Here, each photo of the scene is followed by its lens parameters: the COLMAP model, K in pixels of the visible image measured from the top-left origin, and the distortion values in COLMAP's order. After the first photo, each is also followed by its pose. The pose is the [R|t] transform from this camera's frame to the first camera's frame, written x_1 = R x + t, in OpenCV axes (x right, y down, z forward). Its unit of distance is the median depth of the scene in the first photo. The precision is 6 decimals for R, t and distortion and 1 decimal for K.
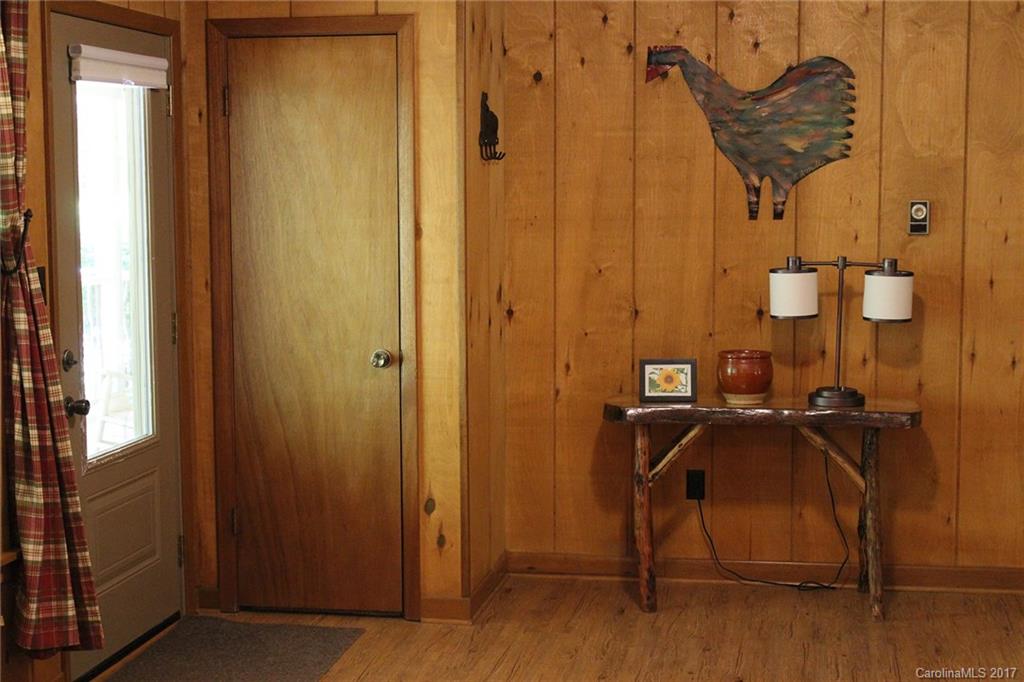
lens RADIAL K [[1696.1, 0, 511.8], [0, 1696.1, 338.8], [0, 0, 1]] dist [0.015029, 0.000000]
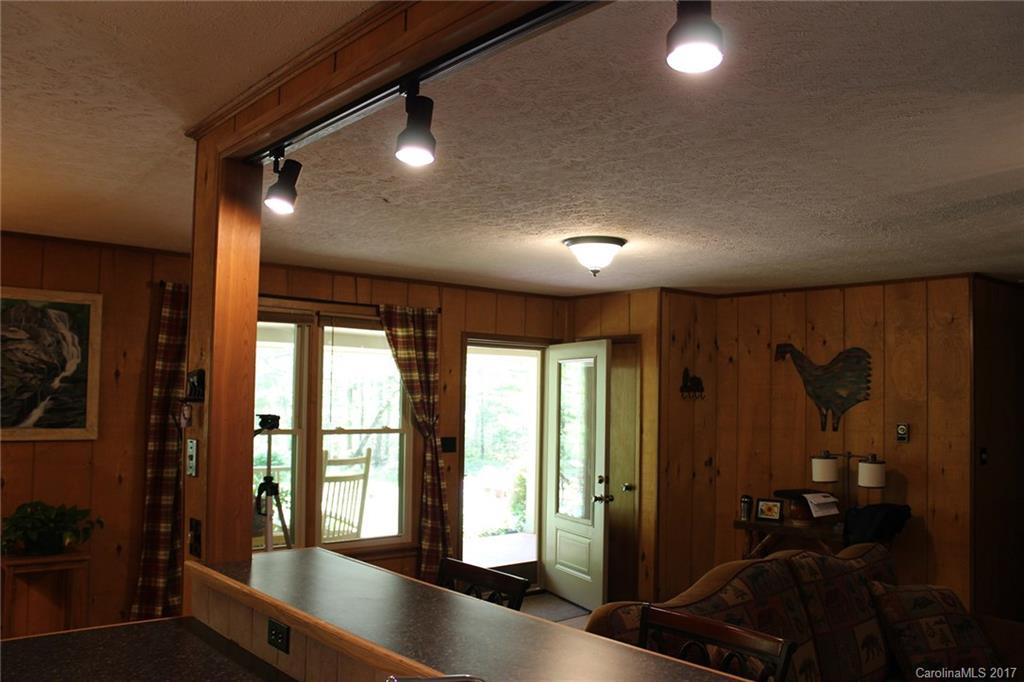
lens RADIAL K [[848.3, 0, 511.5], [0, 848.3, 346.4], [0, 0, 1]] dist [-0.132840, 0.062641]
pose [[0.772725, -0.020958, -0.634395, 0.479005], [-0.079843, 0.988307, -0.129903, -0.013986], [0.629700, 0.151031, 0.762016, 0.036195]]
